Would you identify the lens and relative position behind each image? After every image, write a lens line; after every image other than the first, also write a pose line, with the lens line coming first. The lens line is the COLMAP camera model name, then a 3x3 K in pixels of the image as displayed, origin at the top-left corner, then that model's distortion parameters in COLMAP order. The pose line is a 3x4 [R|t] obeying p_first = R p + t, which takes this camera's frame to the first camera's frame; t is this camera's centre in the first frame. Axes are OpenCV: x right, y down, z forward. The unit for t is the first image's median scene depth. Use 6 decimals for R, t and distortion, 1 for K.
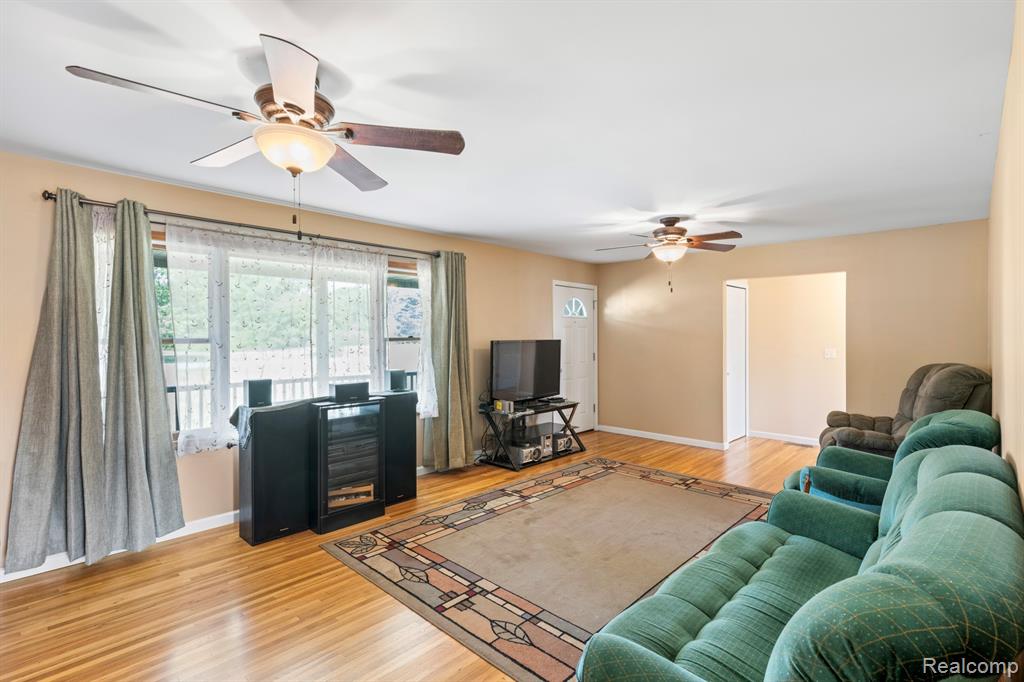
lens RADIAL K [[491.5, 0, 517.2], [0, 491.5, 341.5], [0, 0, 1]] dist [-0.003085, 0.002937]
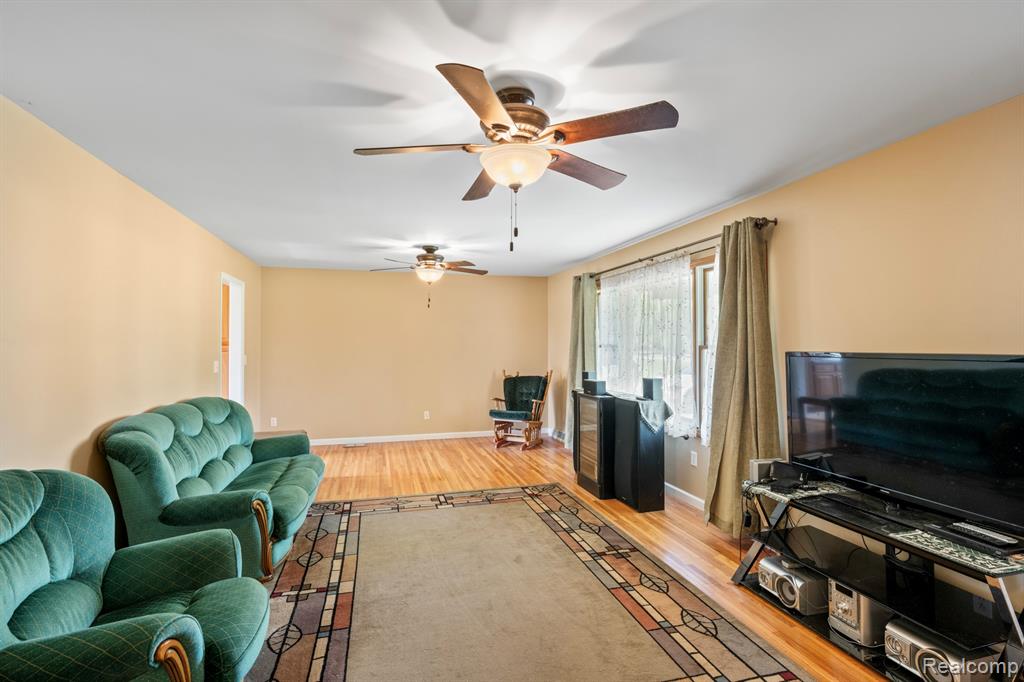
lens RADIAL K [[491.5, 0, 510.7], [0, 491.5, 340.0], [0, 0, 1]] dist [-0.003085, 0.002937]
pose [[-0.527661, -0.004694, -0.849442, 0.895106], [-0.008456, 0.999964, -0.000273, -0.019038], [0.849413, 0.007039, -0.527682, 1.562084]]
